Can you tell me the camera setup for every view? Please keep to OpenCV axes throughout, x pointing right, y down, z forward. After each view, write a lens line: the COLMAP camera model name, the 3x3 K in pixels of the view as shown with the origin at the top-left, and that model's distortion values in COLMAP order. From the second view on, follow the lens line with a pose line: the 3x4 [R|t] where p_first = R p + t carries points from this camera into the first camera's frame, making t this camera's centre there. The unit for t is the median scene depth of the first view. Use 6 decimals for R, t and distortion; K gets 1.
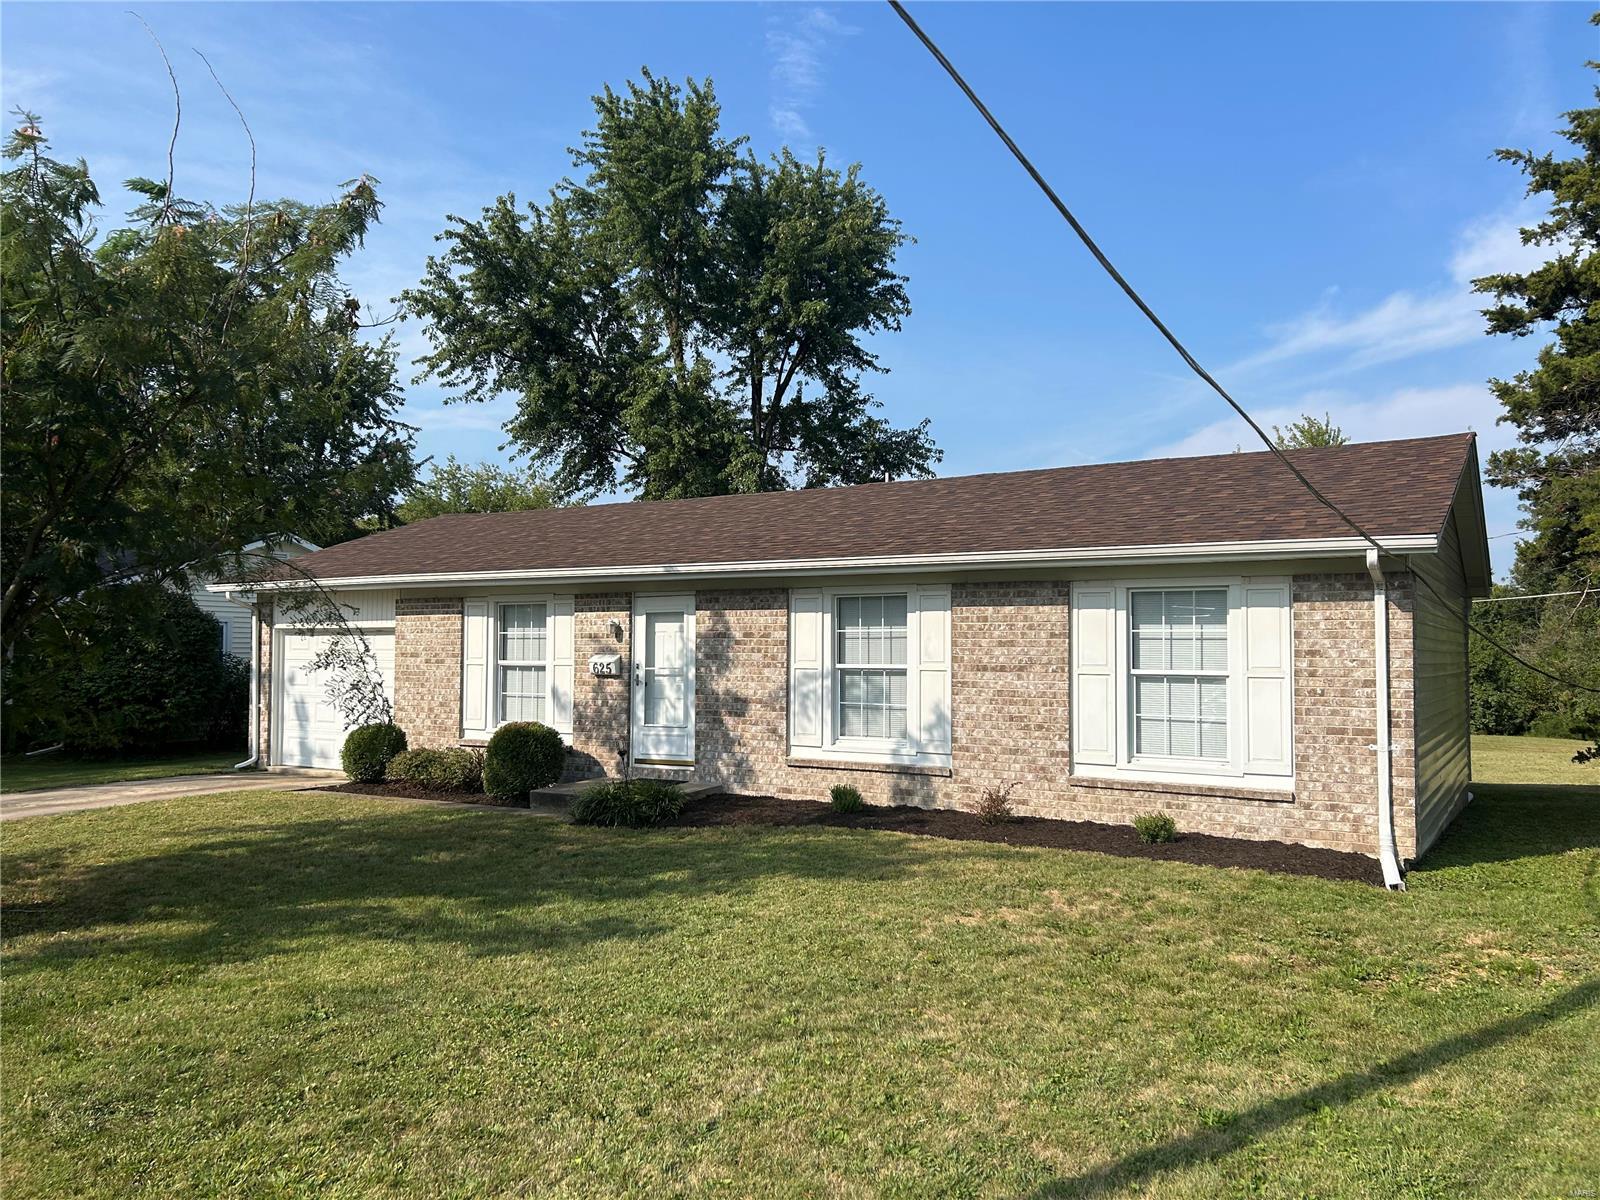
lens RADIAL K [[1199.2, 0, 809.1], [0, 1199.2, 611.0], [0, 0, 1]] dist [0.049467, -0.003902]
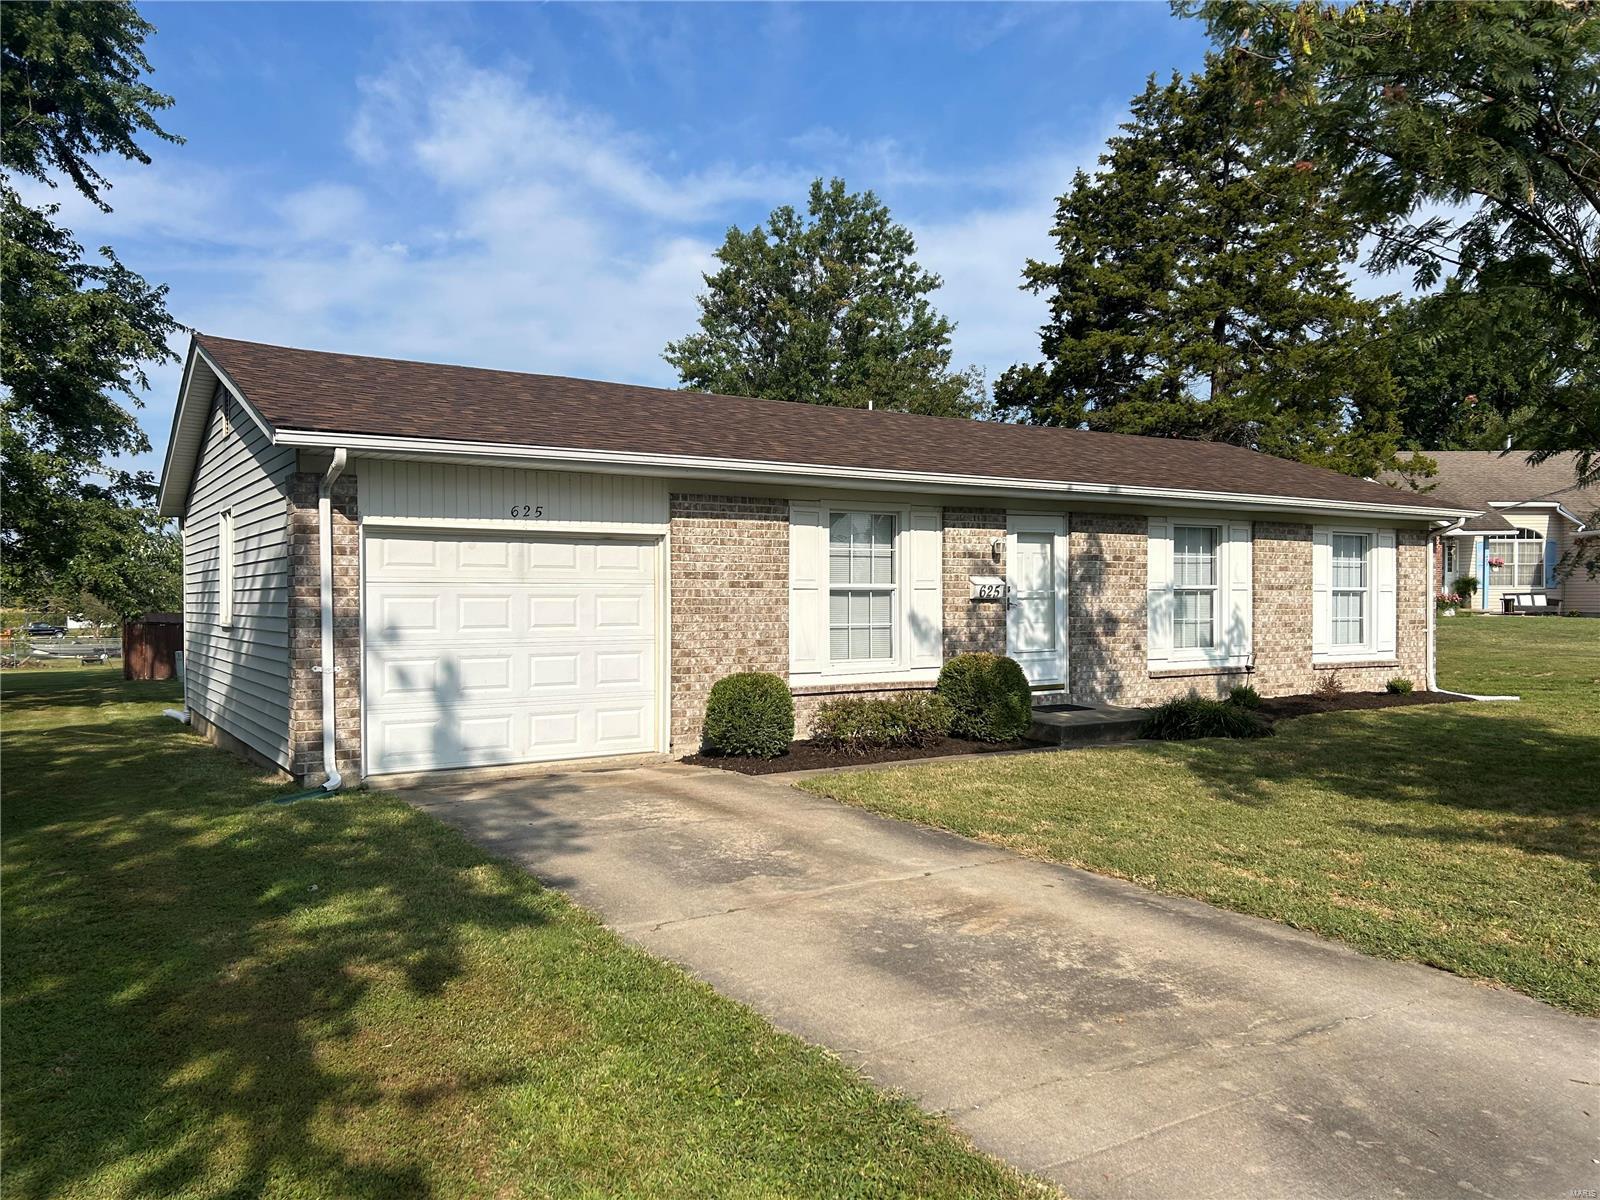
lens RADIAL K [[1199.2, 0, 811.4], [0, 1199.2, 594.0], [0, 0, 1]] dist [0.049467, -0.003902]
pose [[0.442275, -0.019834, 0.896660, -1.110287], [-0.043255, 0.998120, 0.043413, 0.017310], [-0.895836, -0.057985, 0.440586, 0.770913]]
